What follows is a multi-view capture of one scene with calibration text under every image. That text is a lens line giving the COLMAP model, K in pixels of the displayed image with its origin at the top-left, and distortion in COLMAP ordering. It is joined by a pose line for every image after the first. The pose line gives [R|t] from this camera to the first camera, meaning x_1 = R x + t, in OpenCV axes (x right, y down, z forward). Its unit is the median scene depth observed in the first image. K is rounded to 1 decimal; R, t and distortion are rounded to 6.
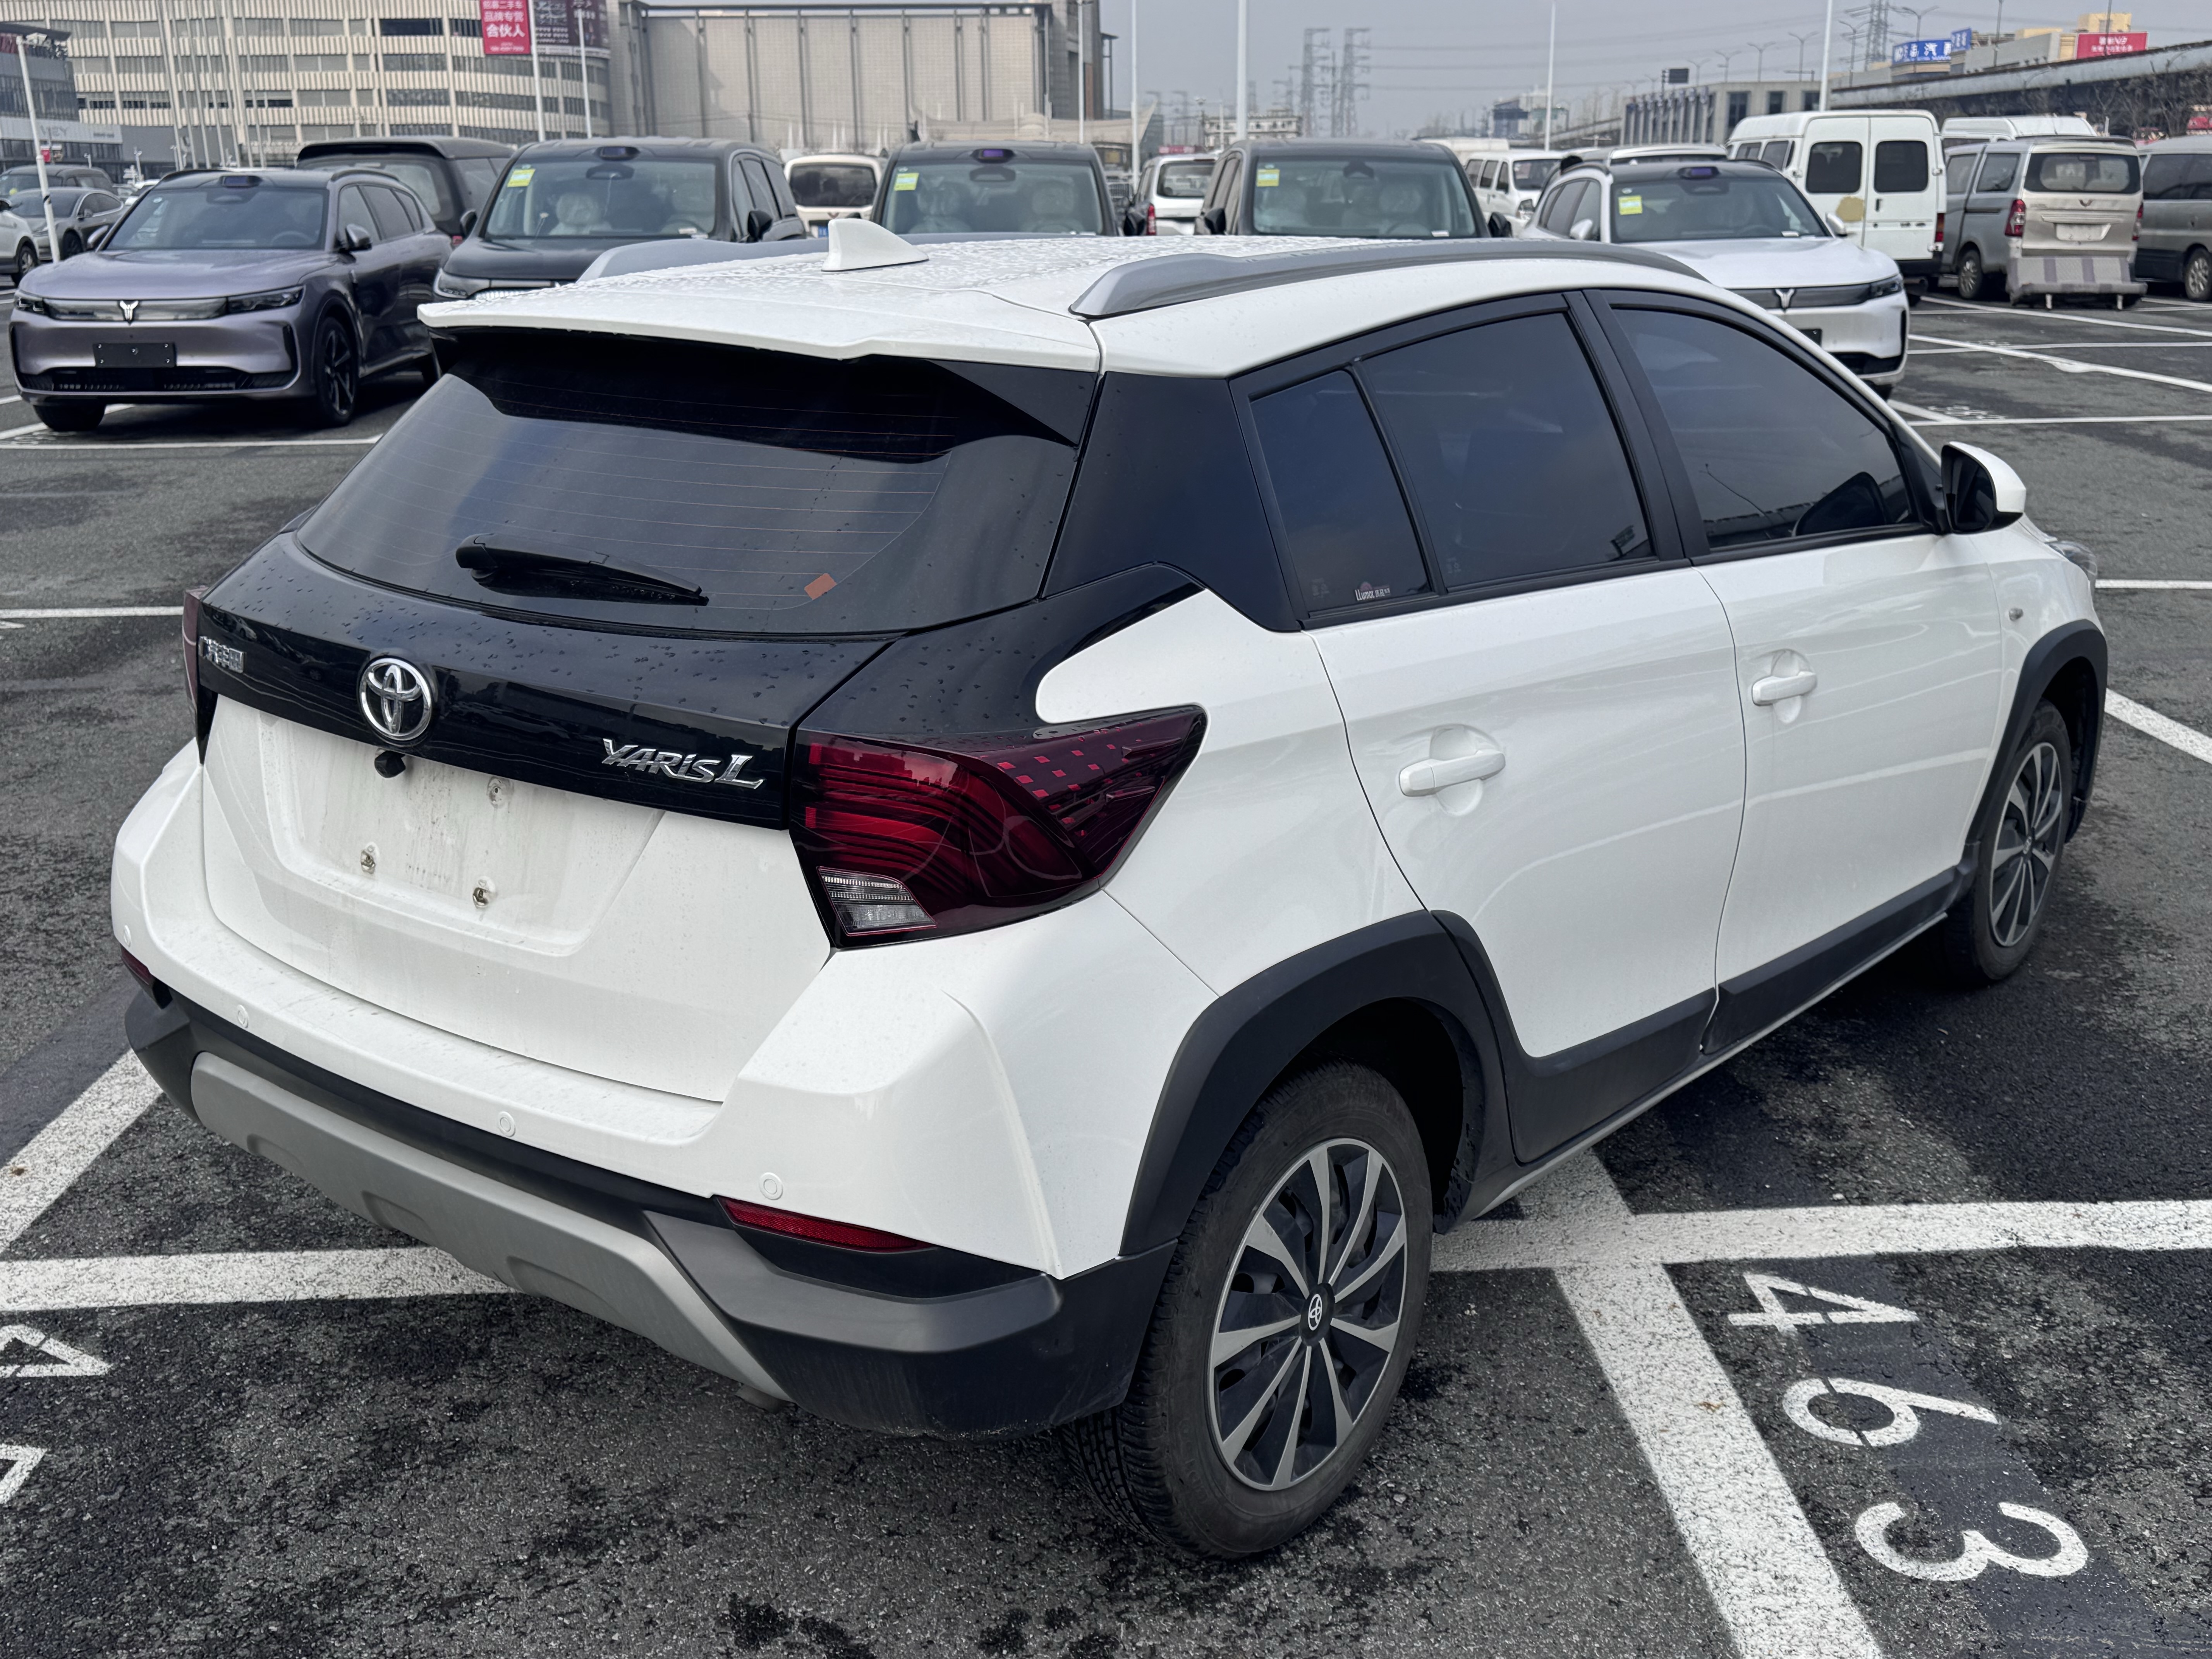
lens RADIAL K [[2226.0, 0, 1112.1], [0, 2226.0, 819.3], [0, 0, 1]] dist [0.066123, -0.099780]
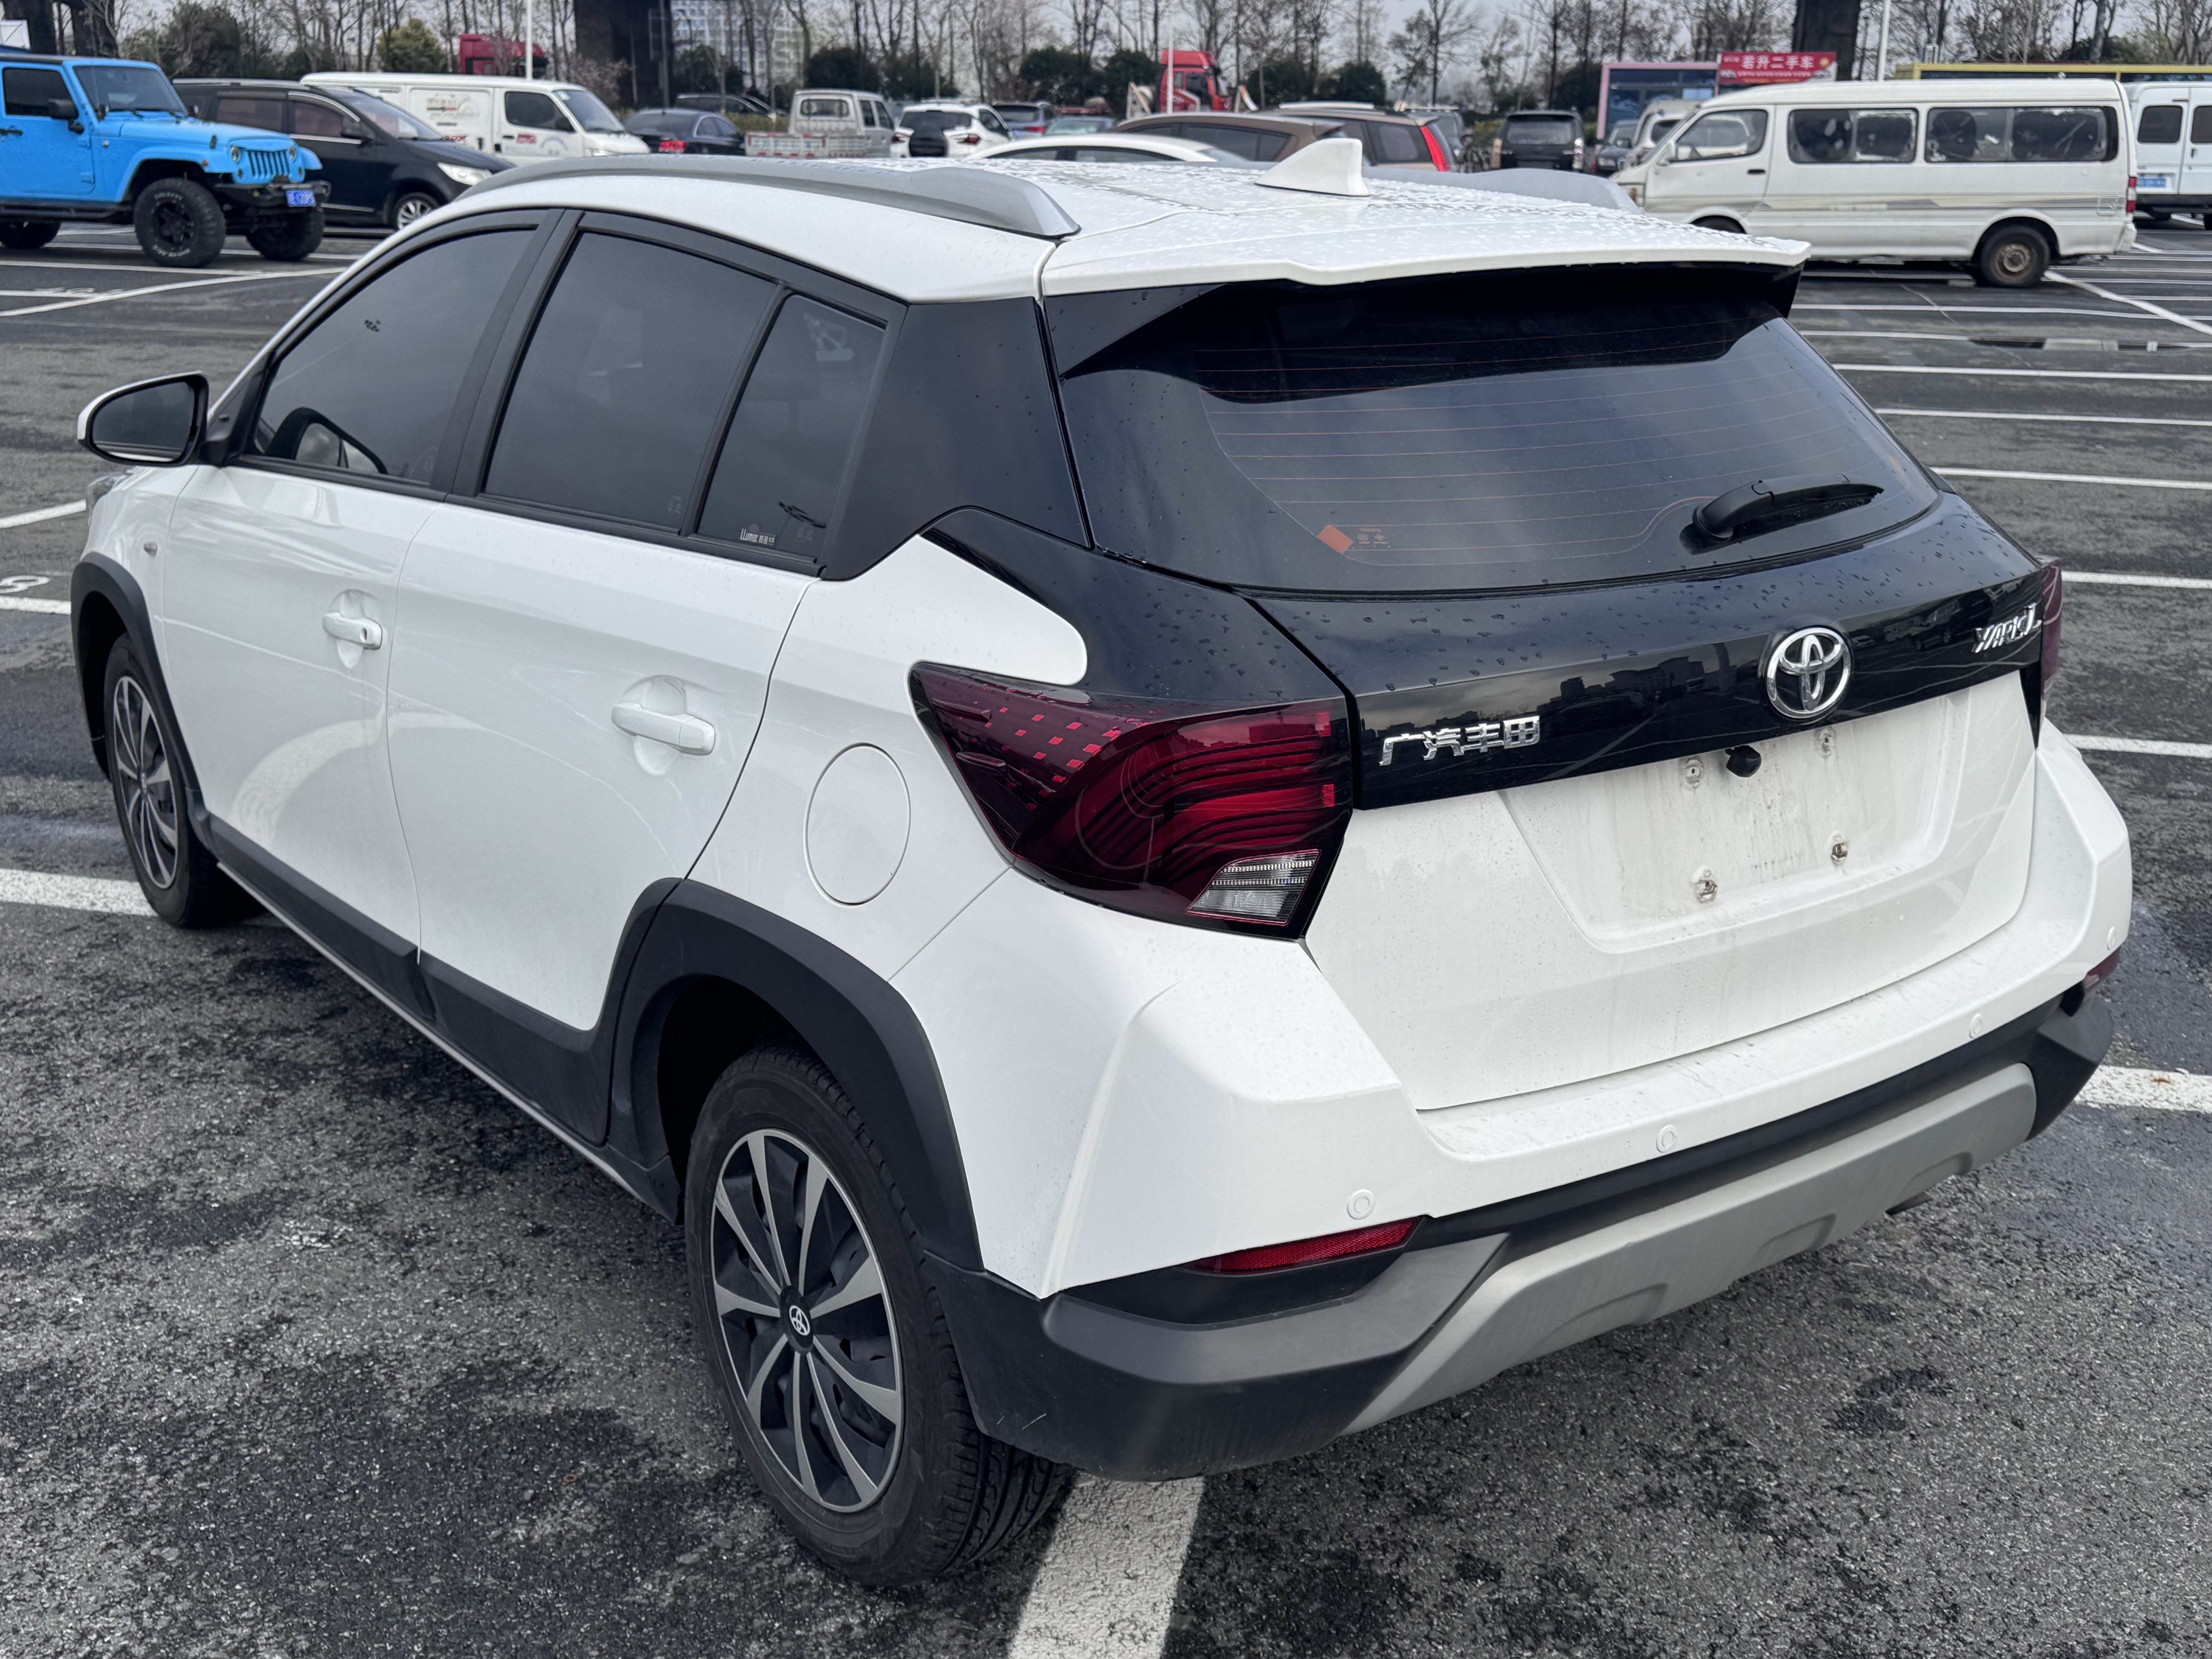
lens RADIAL K [[2226.0, 0, 1112.1], [0, 2226.0, 819.3], [0, 0, 1]] dist [0.066123, -0.099780]
pose [[0.236681, -0.276252, 0.931486, -0.883072], [0.250172, 0.943727, 0.216317, -0.187435], [-0.938827, 0.181834, 0.292473, 0.716249]]
